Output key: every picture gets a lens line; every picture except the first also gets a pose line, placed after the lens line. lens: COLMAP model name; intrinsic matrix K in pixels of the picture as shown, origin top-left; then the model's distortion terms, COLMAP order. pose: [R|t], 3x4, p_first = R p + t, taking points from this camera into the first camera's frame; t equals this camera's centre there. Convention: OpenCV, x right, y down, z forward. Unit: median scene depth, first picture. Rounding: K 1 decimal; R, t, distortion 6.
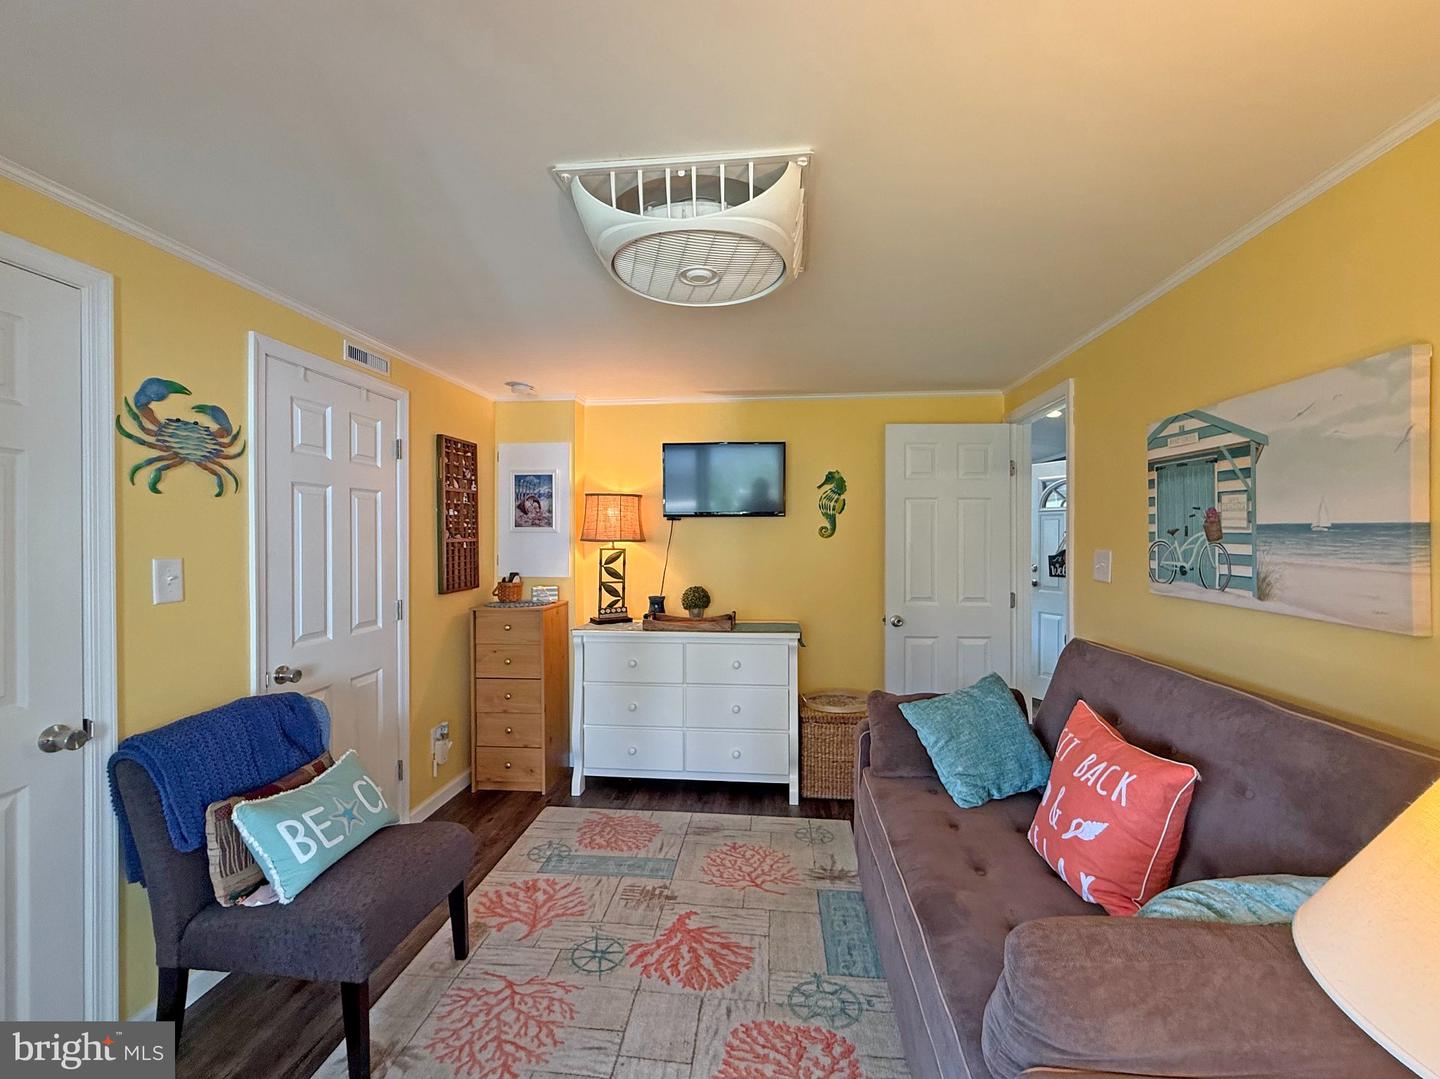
lens RADIAL K [[617.8, 0, 718.7], [0, 617.8, 539.5], [0, 0, 1]] dist [0.002399, 0.000146]
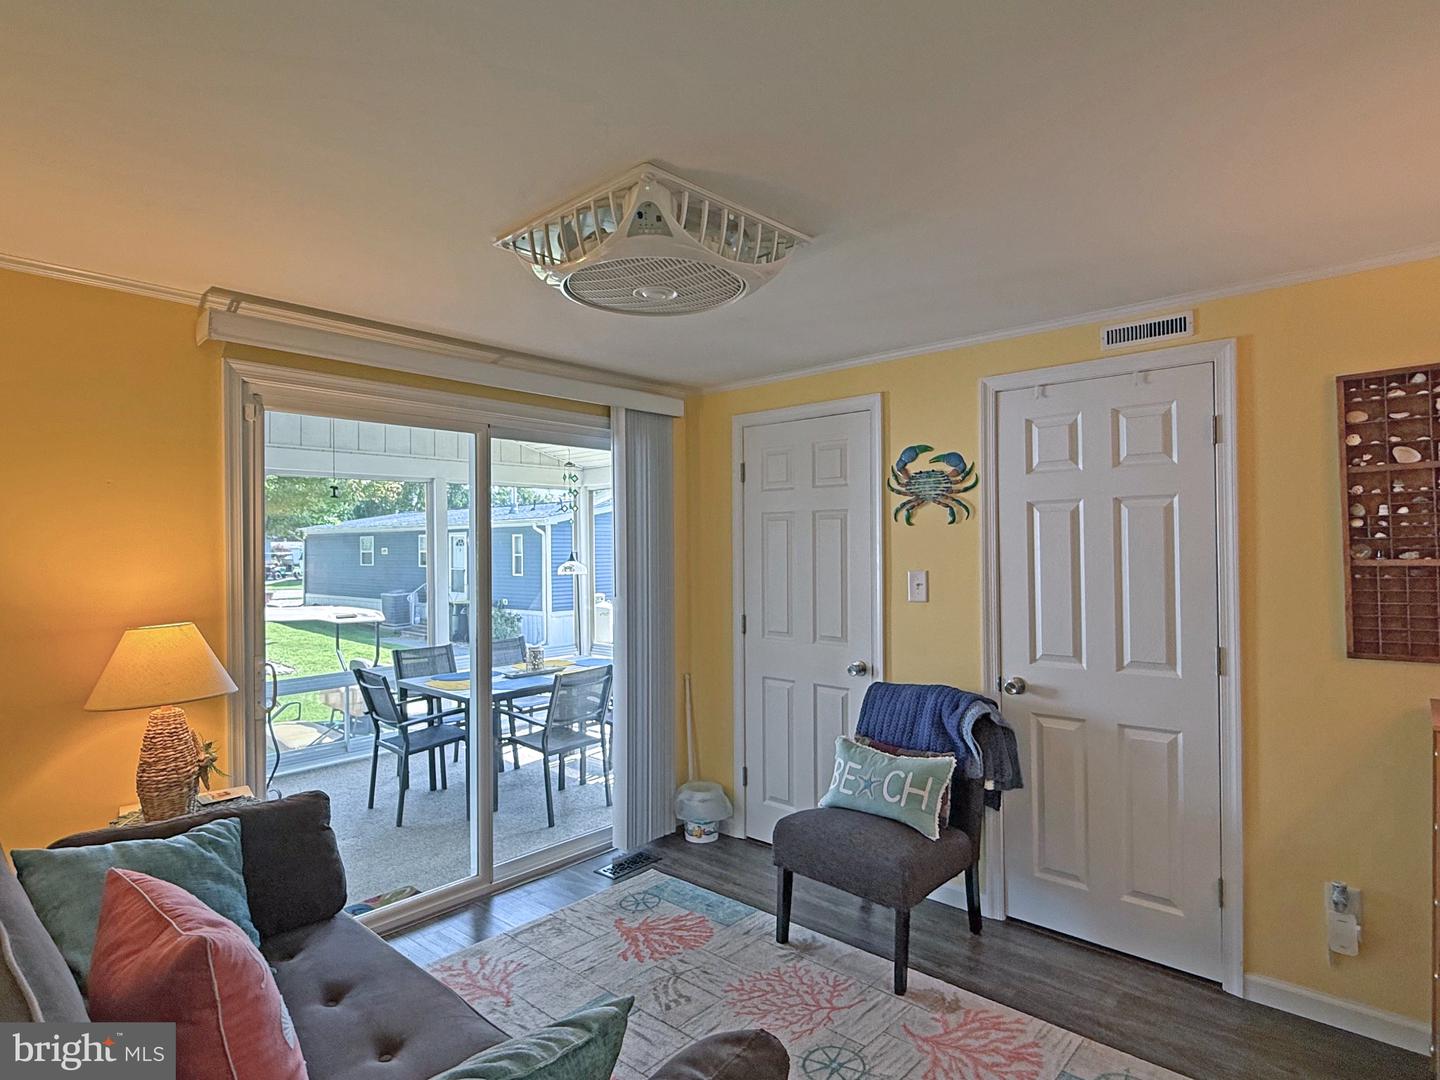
lens RADIAL K [[805.5, 0, 710.5], [0, 805.5, 537.6], [0, 0, 1]] dist [-0.005780, -0.000529]
pose [[-0.605258, -0.000958, -0.796029, 0.844859], [0.006822, 0.999956, -0.006390, -0.035583], [0.796000, -0.009298, -0.605225, 1.684867]]
